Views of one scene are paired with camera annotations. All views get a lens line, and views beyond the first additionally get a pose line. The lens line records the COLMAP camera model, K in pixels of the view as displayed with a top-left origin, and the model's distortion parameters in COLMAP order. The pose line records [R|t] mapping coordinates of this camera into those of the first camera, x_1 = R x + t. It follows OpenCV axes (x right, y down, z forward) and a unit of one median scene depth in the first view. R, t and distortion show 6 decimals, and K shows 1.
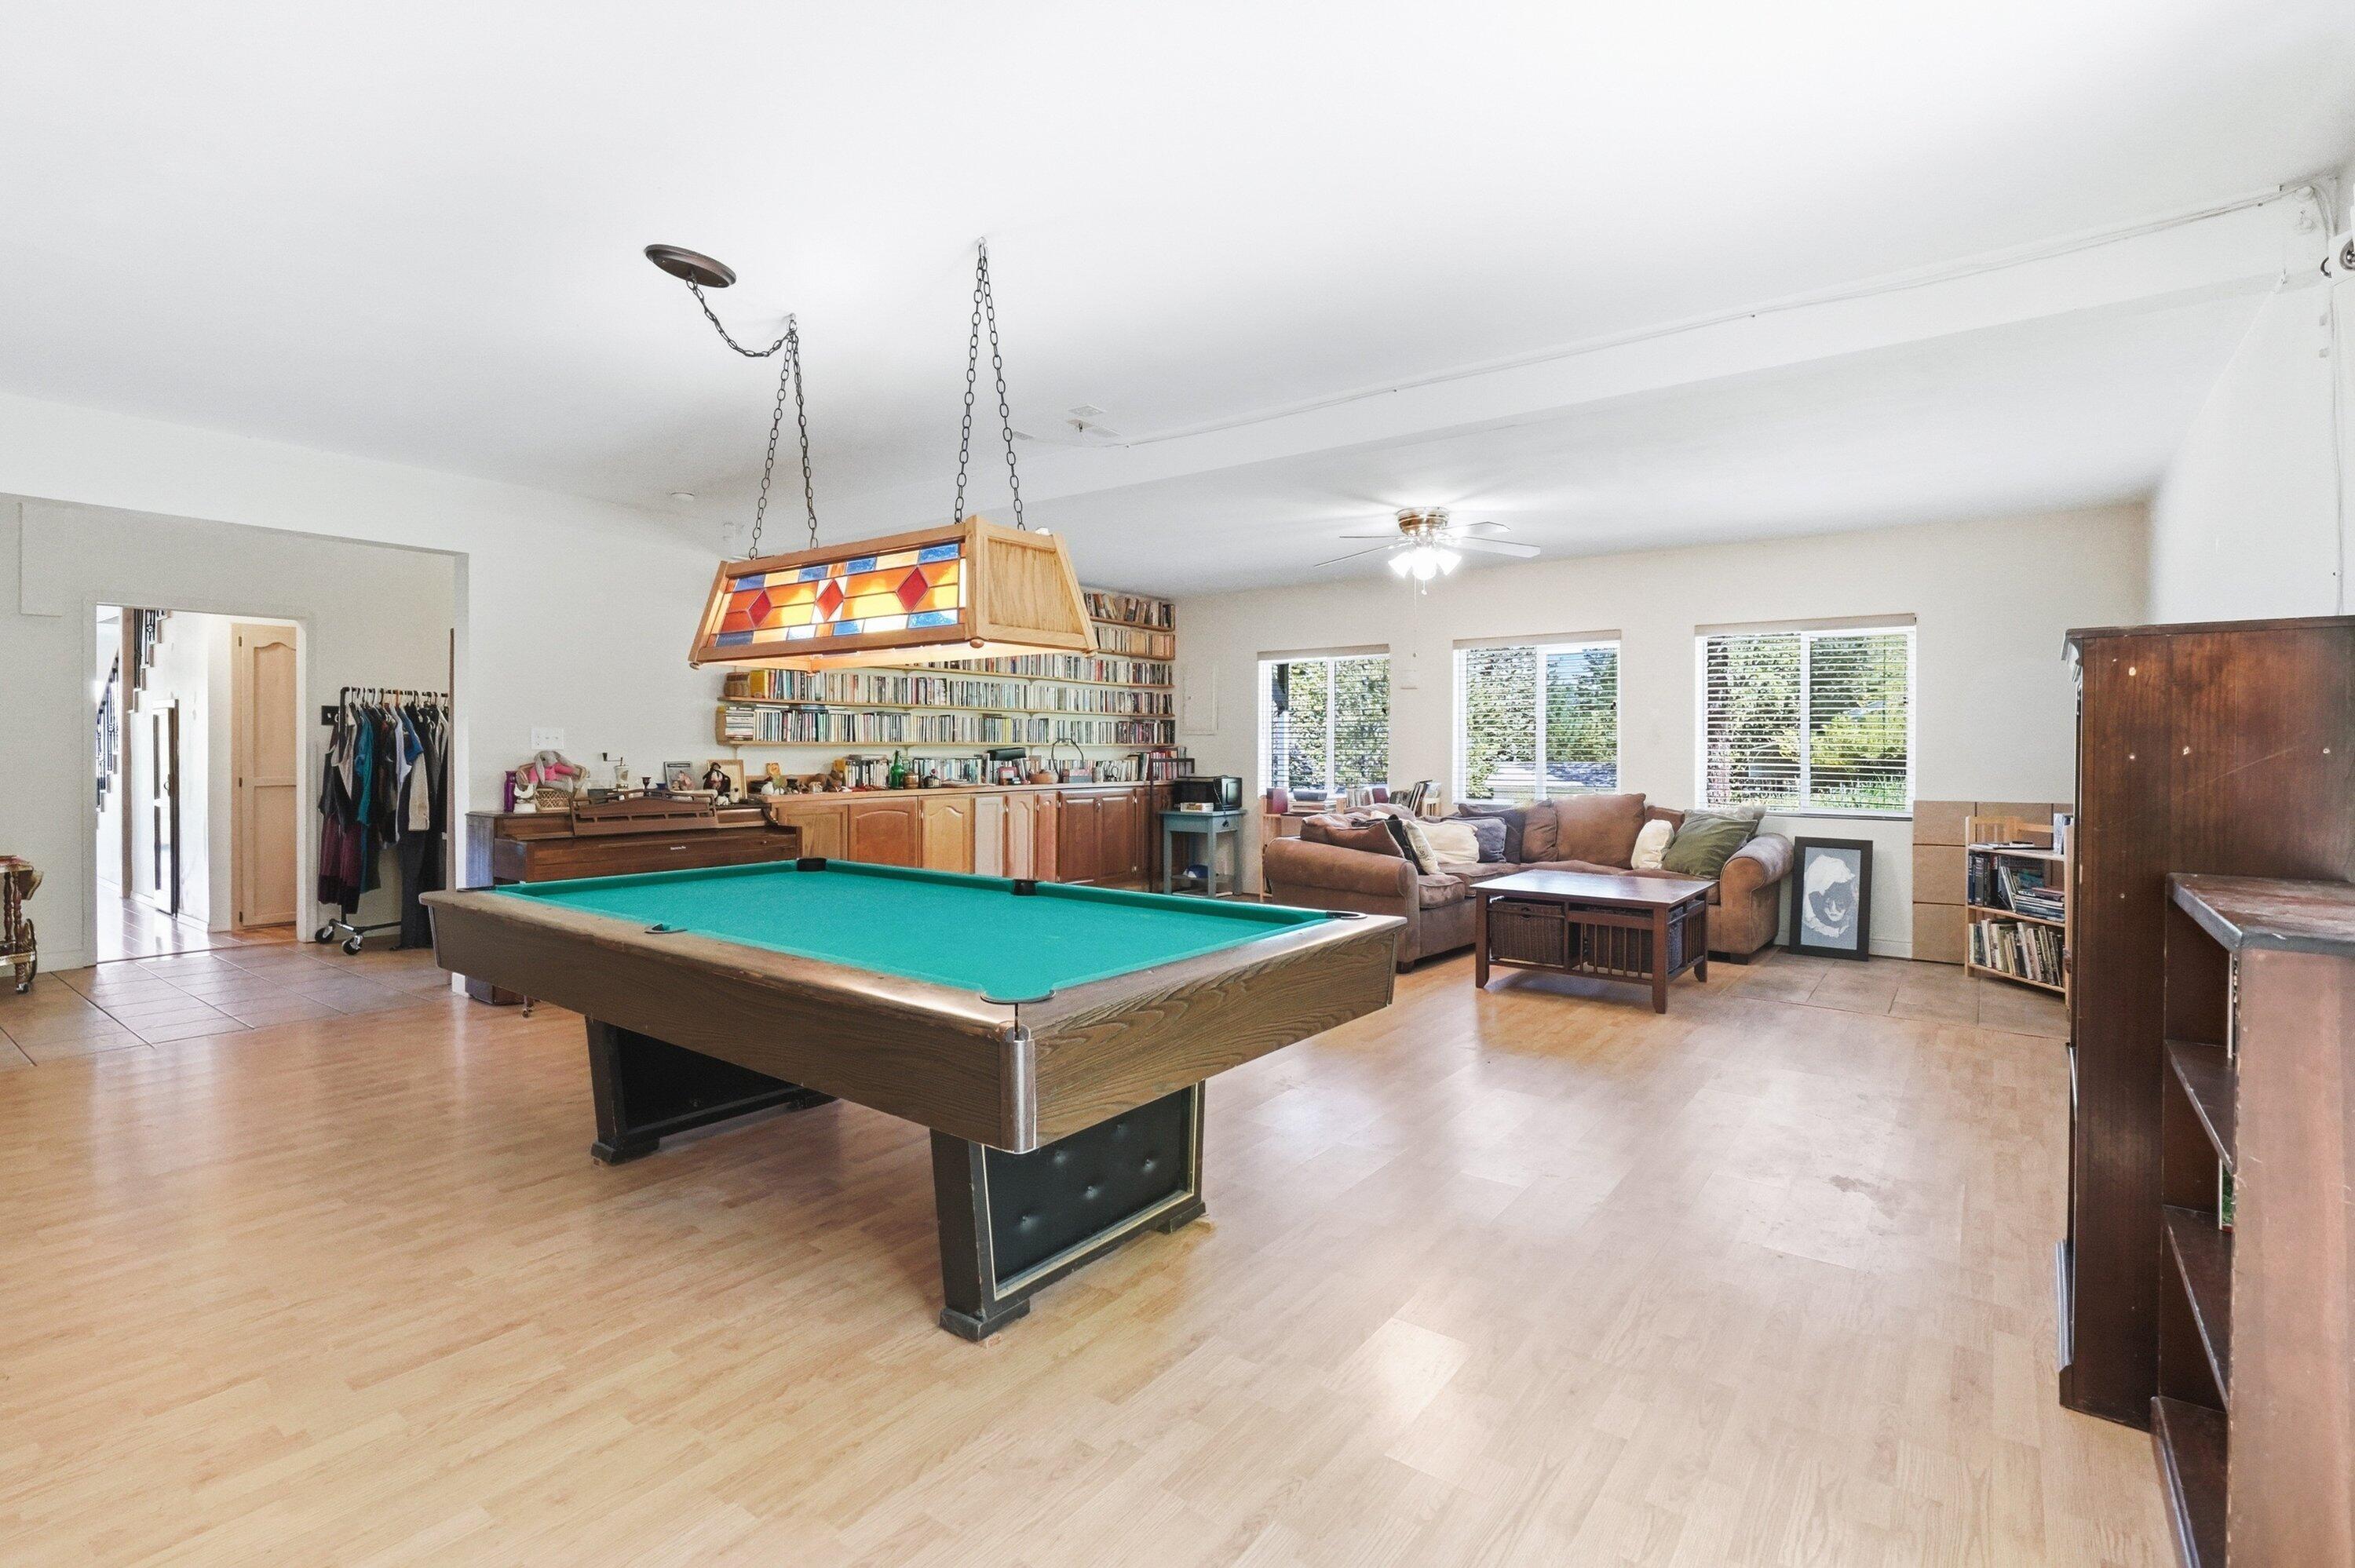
lens RADIAL K [[1106.9, 0, 1177.5], [0, 1106.9, 784.0], [0, 0, 1]] dist [0.004450, 0.000274]
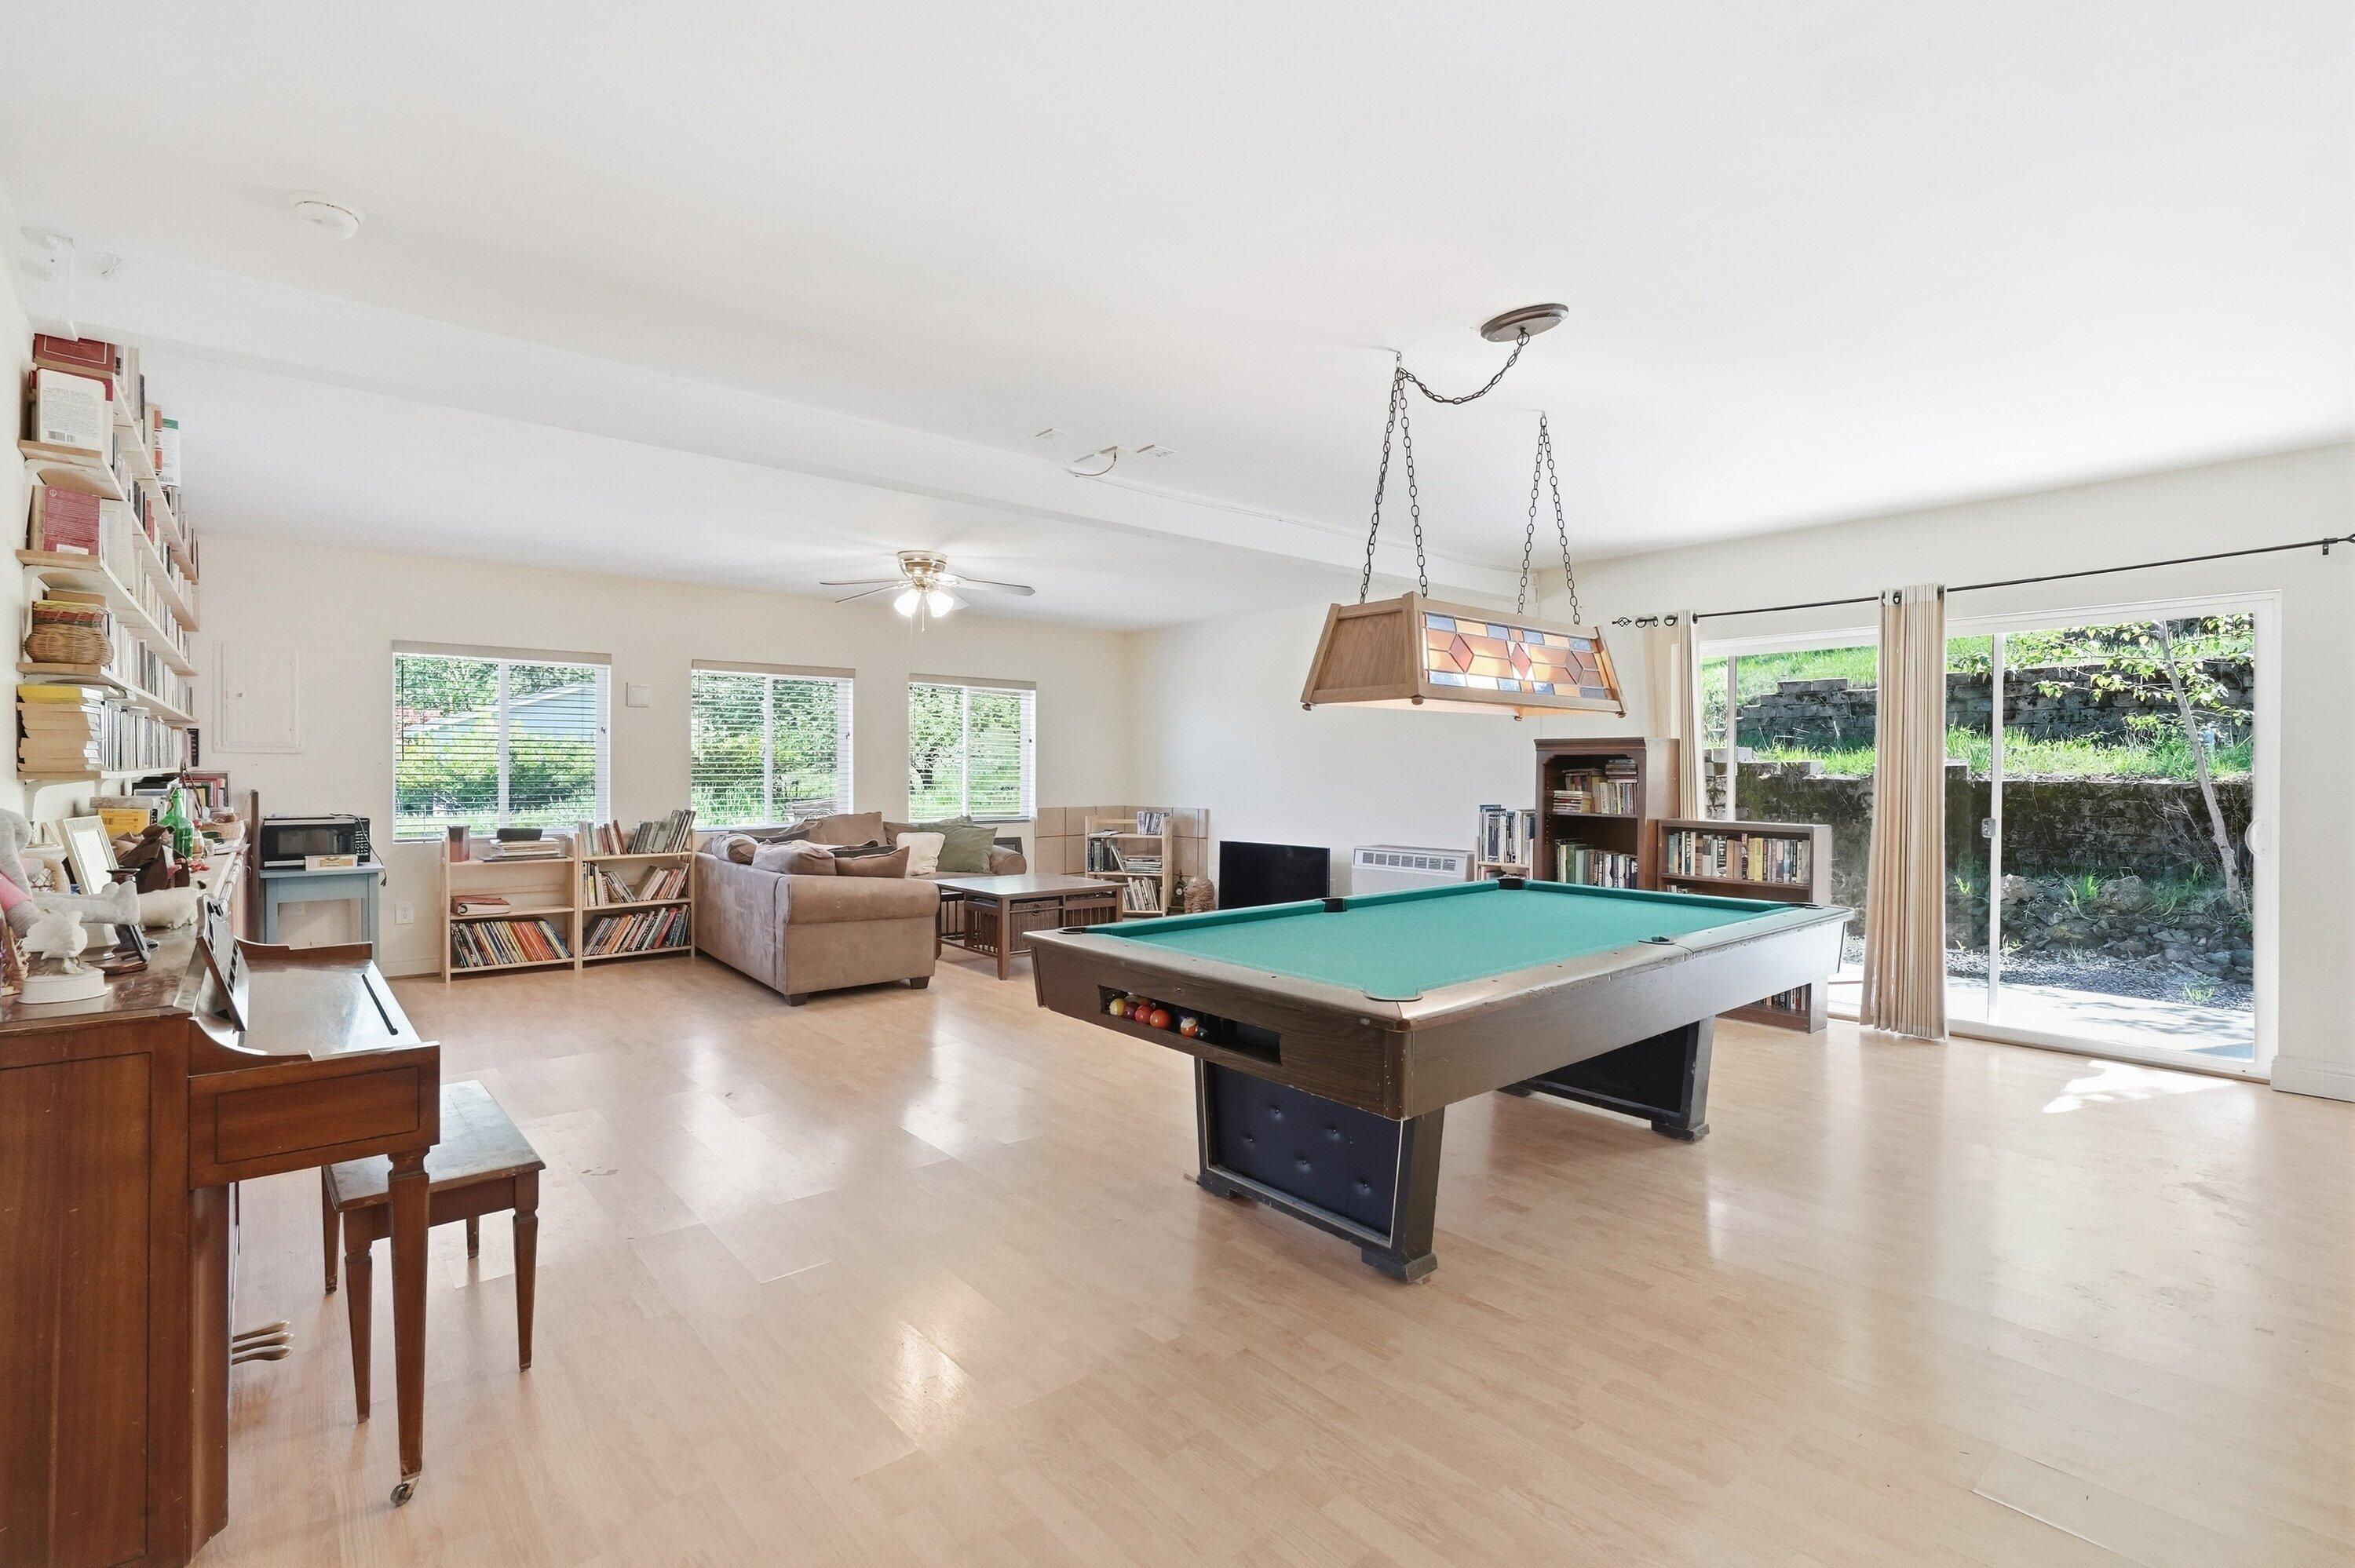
lens RADIAL K [[1041.6, 0, 1177.5], [0, 1041.6, 784.0], [0, 0, 1]] dist [-0.001841, -0.000144]
pose [[0.204634, -0.008489, 0.978802, -1.258997], [0.017956, 0.999827, 0.004917, -0.039831], [-0.978674, 0.016569, 0.204751, 0.959666]]
